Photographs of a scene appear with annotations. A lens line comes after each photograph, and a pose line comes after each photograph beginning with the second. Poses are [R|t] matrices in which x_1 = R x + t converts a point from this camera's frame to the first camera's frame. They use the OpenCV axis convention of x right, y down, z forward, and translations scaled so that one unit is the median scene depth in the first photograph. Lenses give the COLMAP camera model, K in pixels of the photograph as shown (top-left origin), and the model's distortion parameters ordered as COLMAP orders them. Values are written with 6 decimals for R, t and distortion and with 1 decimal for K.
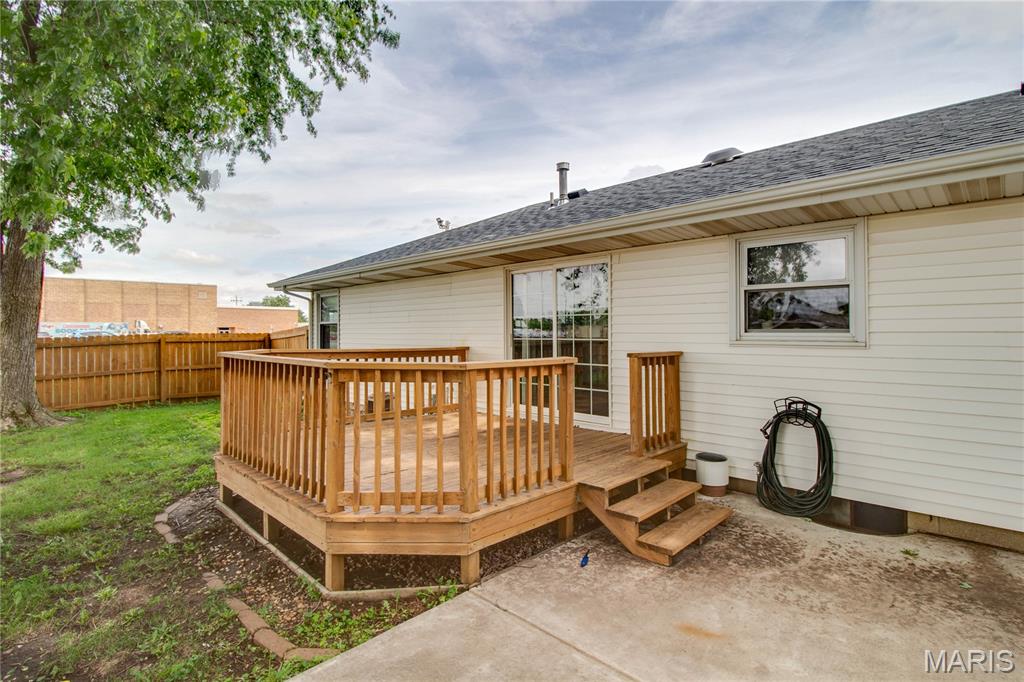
lens RADIAL K [[508.2, 0, 510.7], [0, 508.2, 329.7], [0, 0, 1]] dist [0.002775, -0.011174]
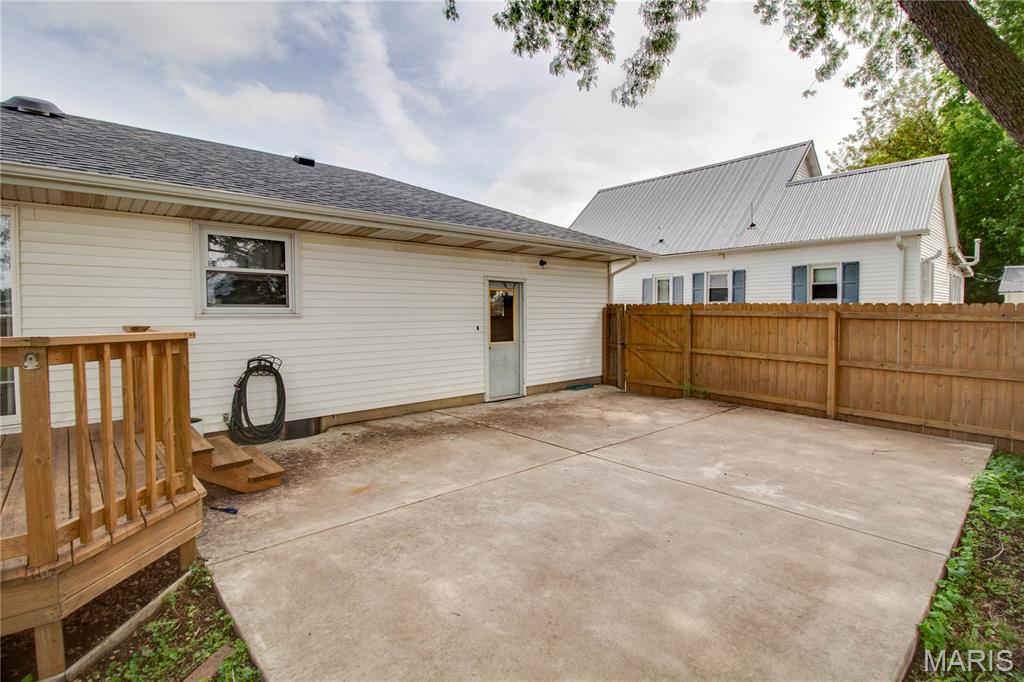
lens RADIAL K [[497.1, 0, 516.0], [0, 497.1, 329.6], [0, 0, 1]] dist [-0.005280, -0.010725]
pose [[0.052331, -0.029659, 0.998189, -0.768796], [0.000464, 0.999559, 0.029675, 0.029400], [-0.998630, -0.001089, 0.052322, 0.287703]]
